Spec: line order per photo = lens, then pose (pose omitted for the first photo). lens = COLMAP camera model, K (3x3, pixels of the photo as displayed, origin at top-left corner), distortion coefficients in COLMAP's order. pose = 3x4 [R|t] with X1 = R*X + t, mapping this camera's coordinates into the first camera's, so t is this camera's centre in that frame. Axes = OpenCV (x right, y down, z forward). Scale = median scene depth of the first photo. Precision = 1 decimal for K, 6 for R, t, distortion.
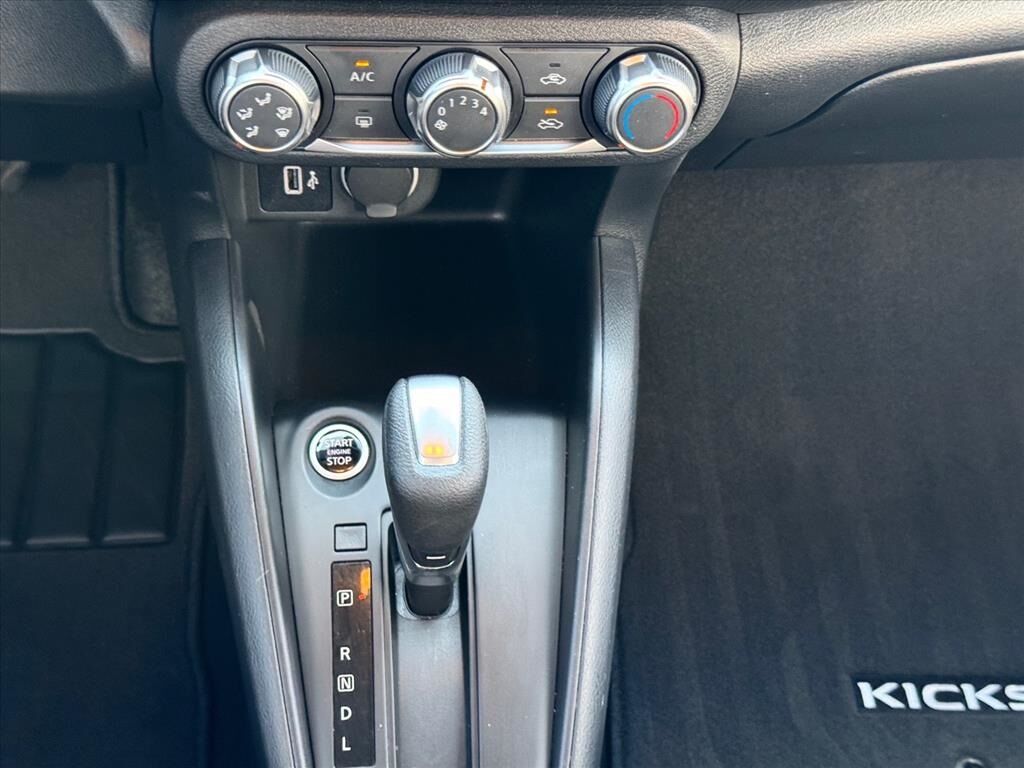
lens RADIAL K [[1455.4, 0, 533.4], [0, 1455.4, 410.6], [0, 0, 1]] dist [0.124537, 0.000000]
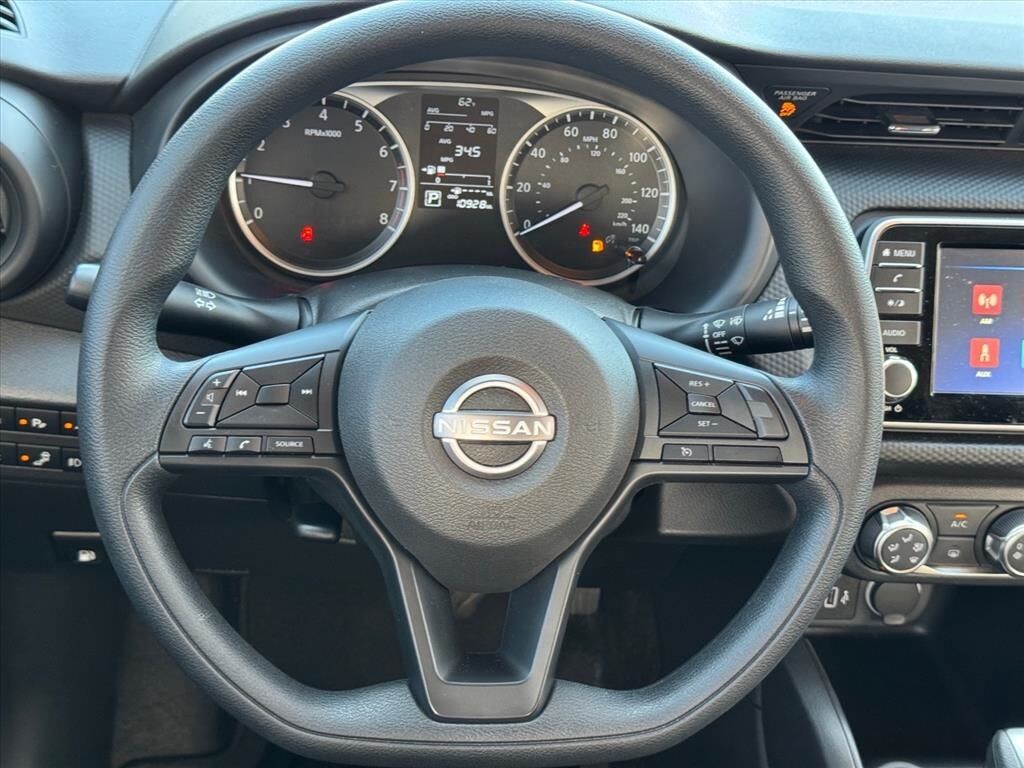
lens RADIAL K [[1455.4, 0, 508.1], [0, 1455.4, 395.0], [0, 0, 1]] dist [0.124537, 0.000000]
pose [[0.999779, 0.007770, 0.019515, -0.601318], [-0.001437, 0.952196, -0.305485, 0.108595], [-0.020956, 0.305390, 0.951997, -0.468694]]
